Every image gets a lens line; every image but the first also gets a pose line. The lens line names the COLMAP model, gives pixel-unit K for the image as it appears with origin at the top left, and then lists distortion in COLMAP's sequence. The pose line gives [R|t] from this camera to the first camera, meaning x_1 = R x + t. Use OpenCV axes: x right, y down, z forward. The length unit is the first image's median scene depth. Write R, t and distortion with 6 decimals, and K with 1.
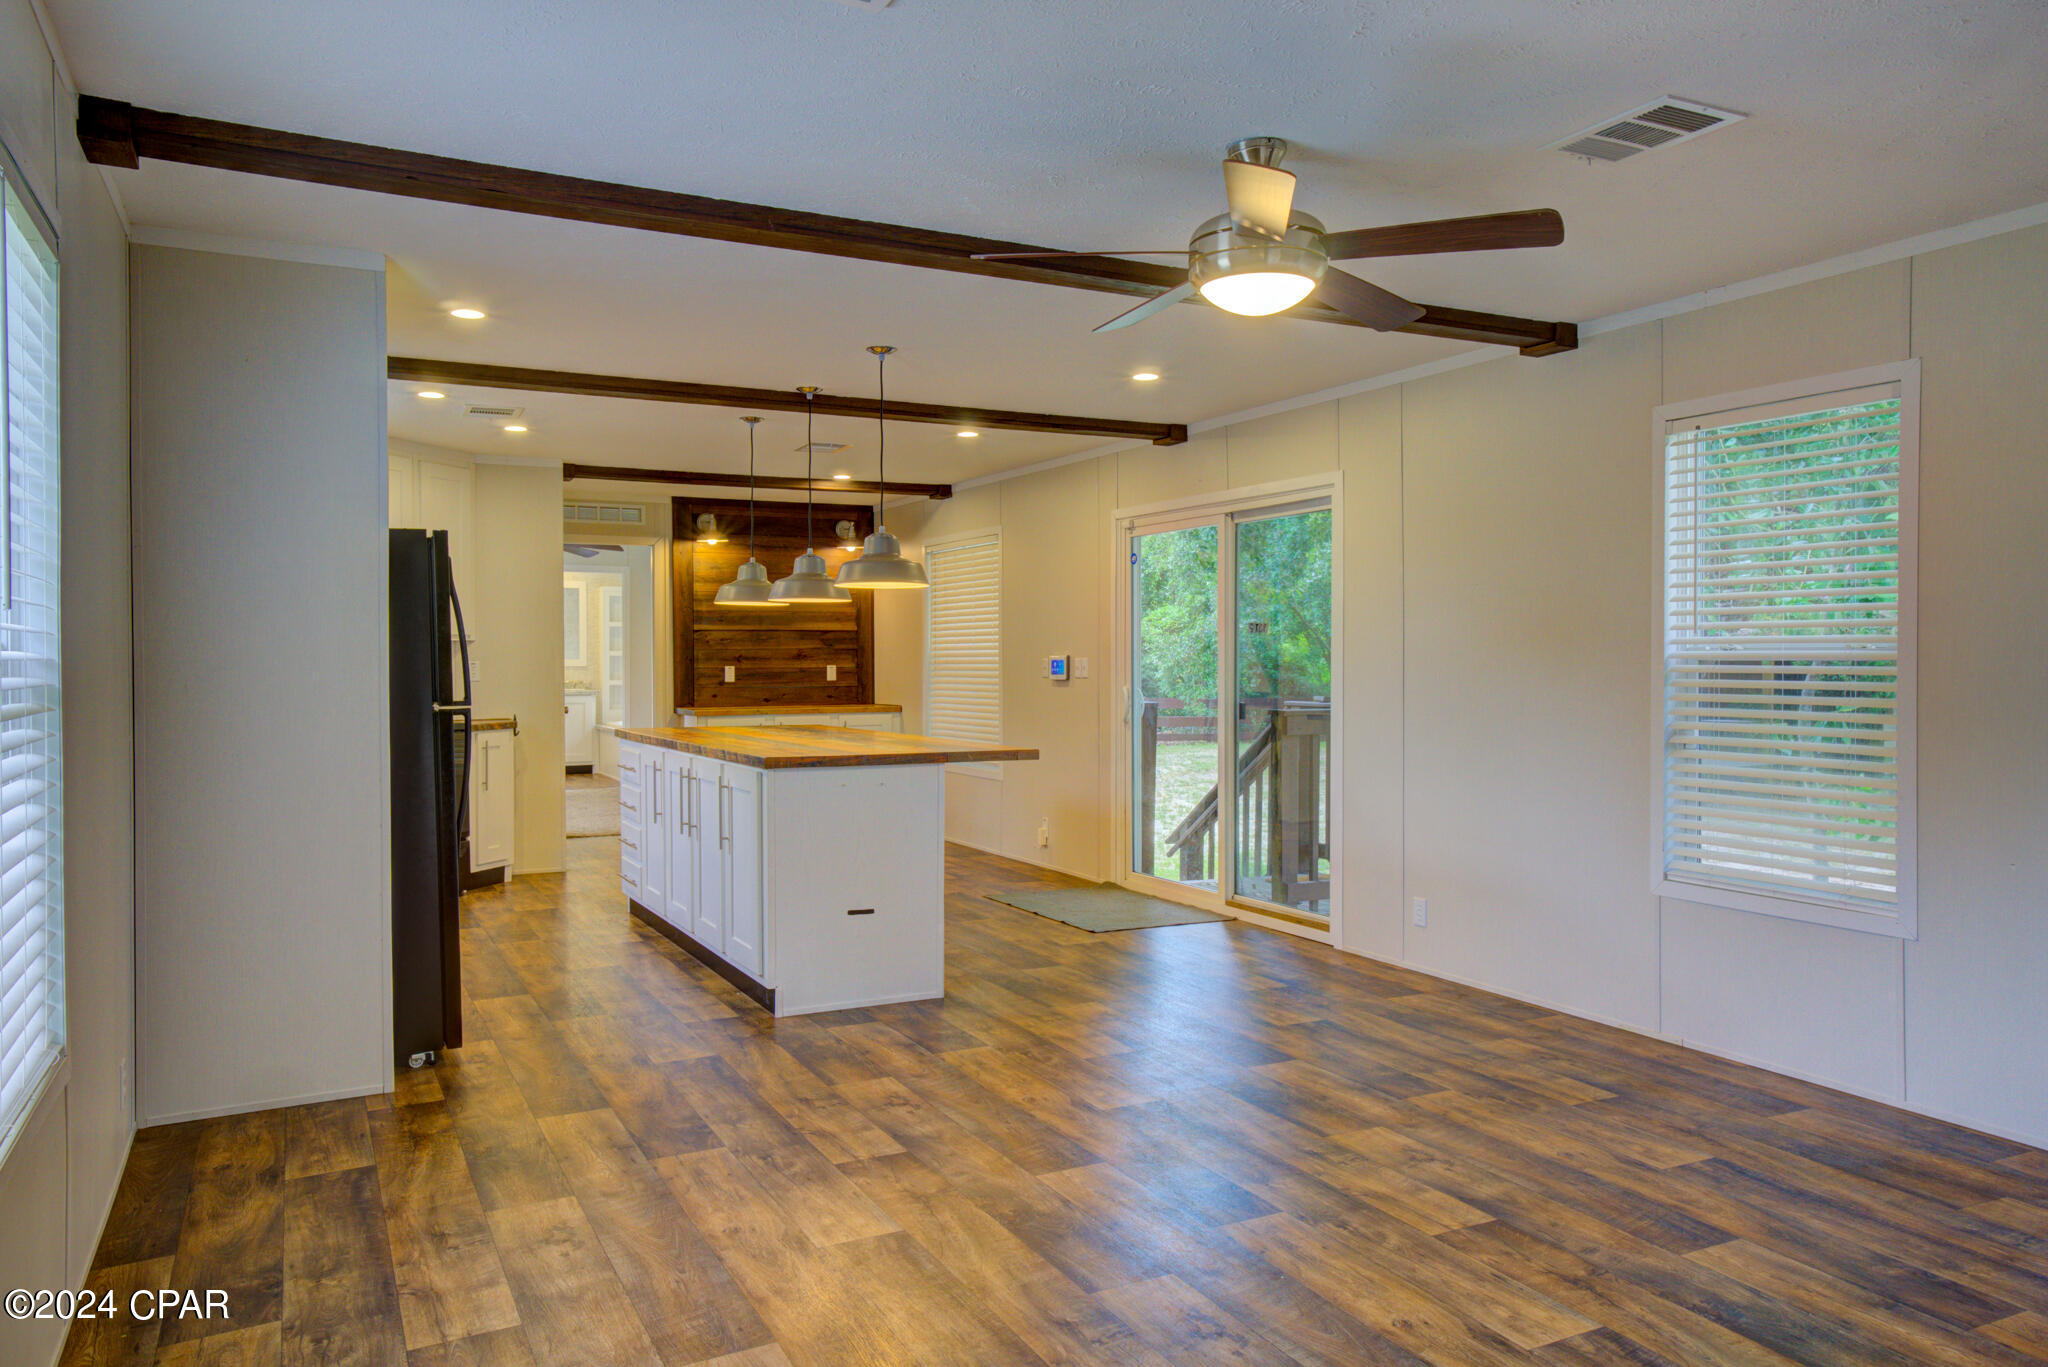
lens RADIAL K [[1432.1, 0, 1033.9], [0, 1432.1, 678.4], [0, 0, 1]] dist [-0.037004, 0.083670]
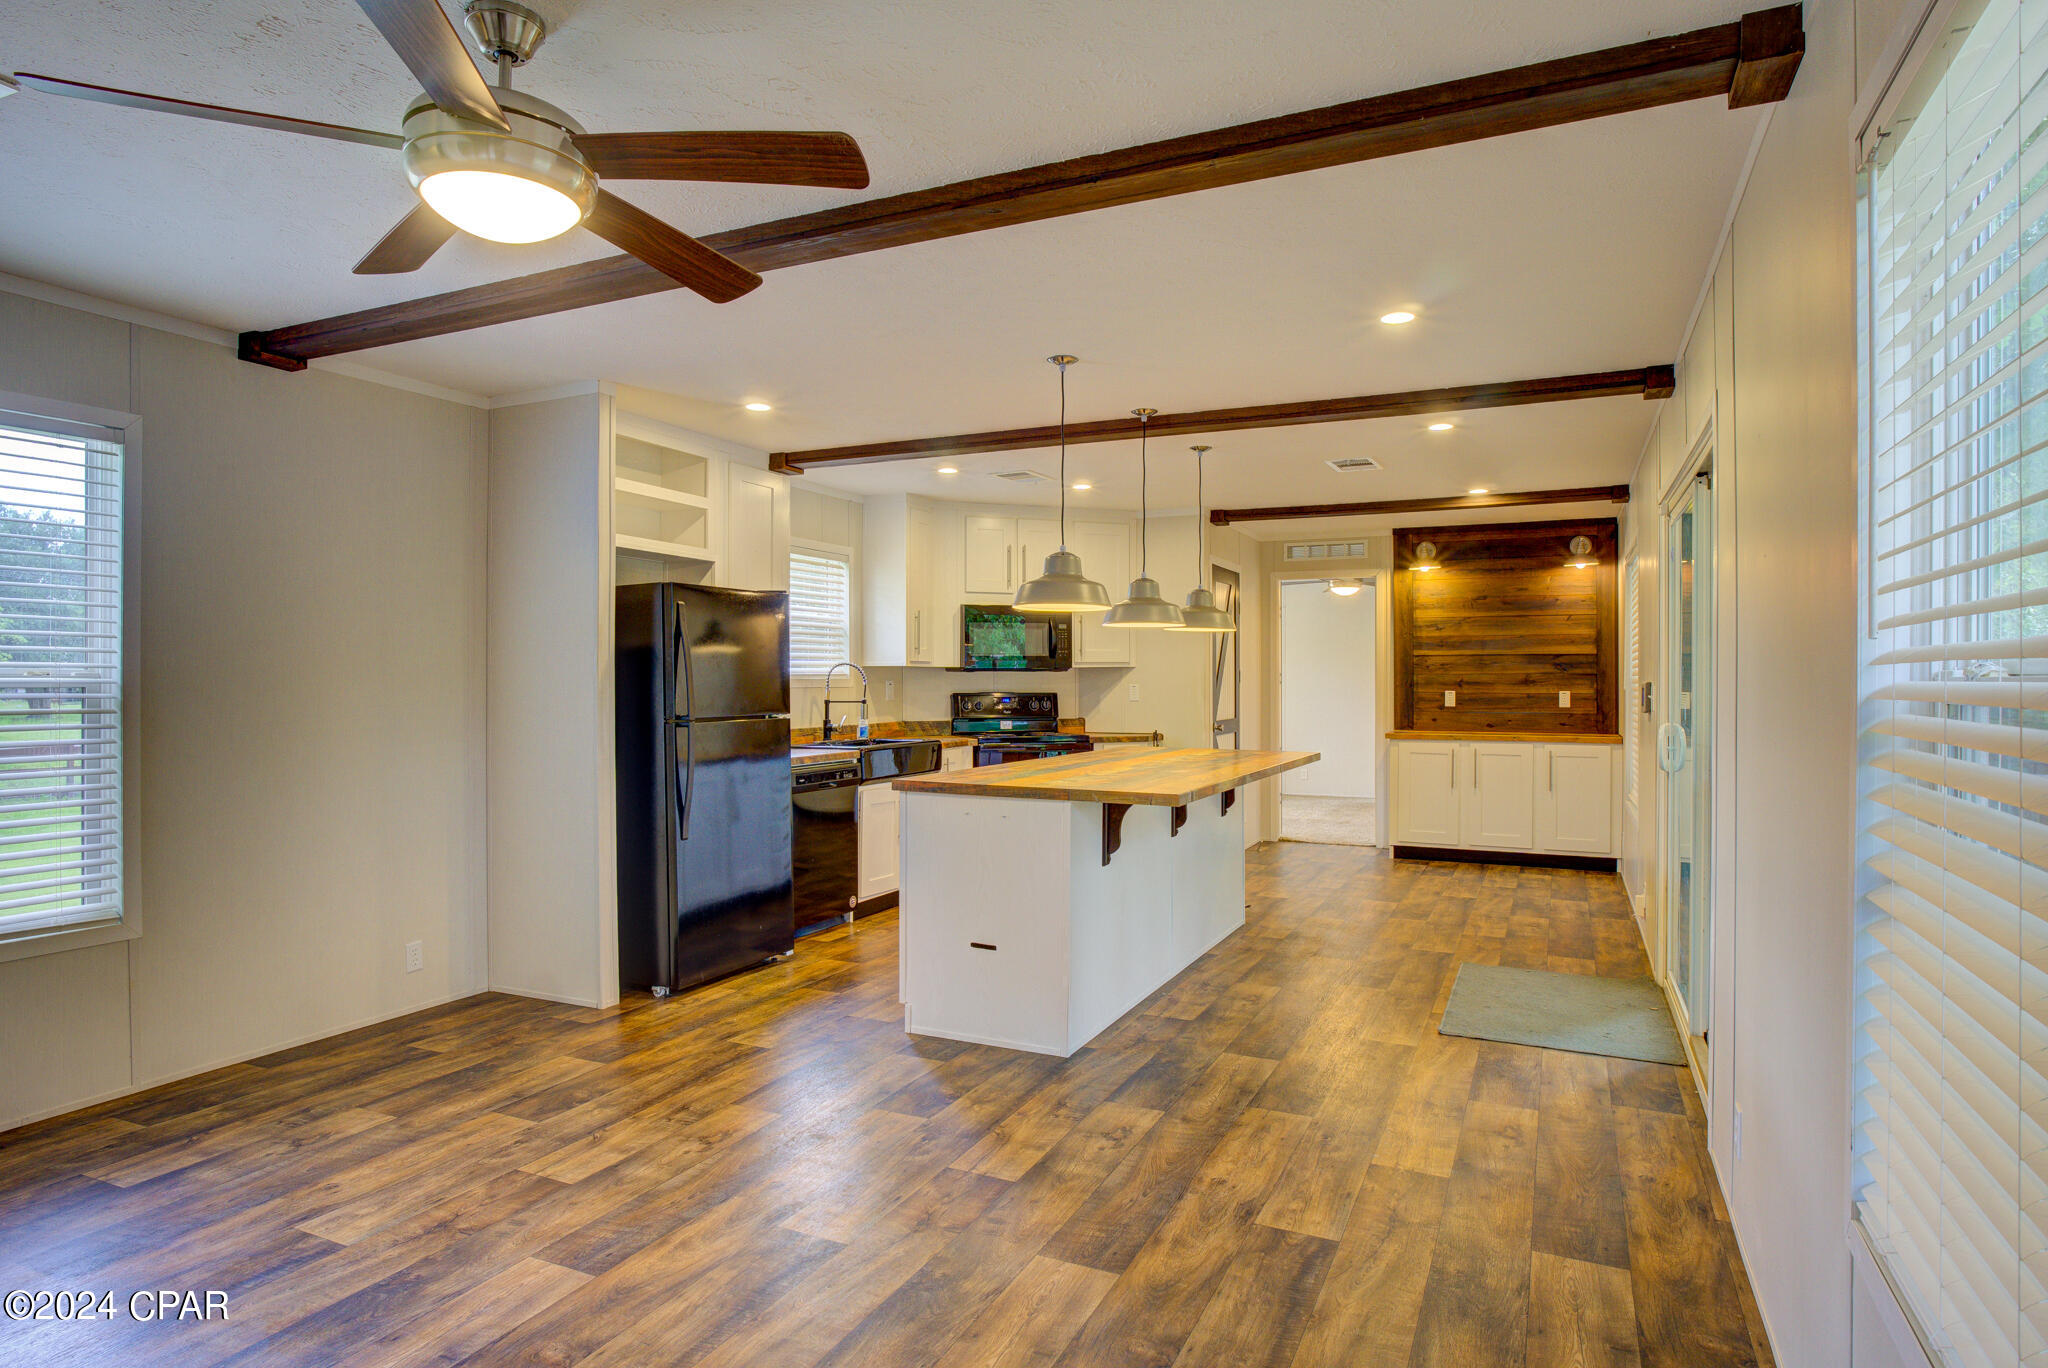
lens RADIAL K [[1150.0, 0, 1004.0], [0, 1150.0, 676.3], [0, 0, 1]] dist [-0.004732, -0.000348]
pose [[0.588404, 0.003662, -0.808559, 0.264356], [-0.015326, 0.999861, -0.006624, -0.008783], [0.808422, 0.016290, 0.588378, 0.272939]]
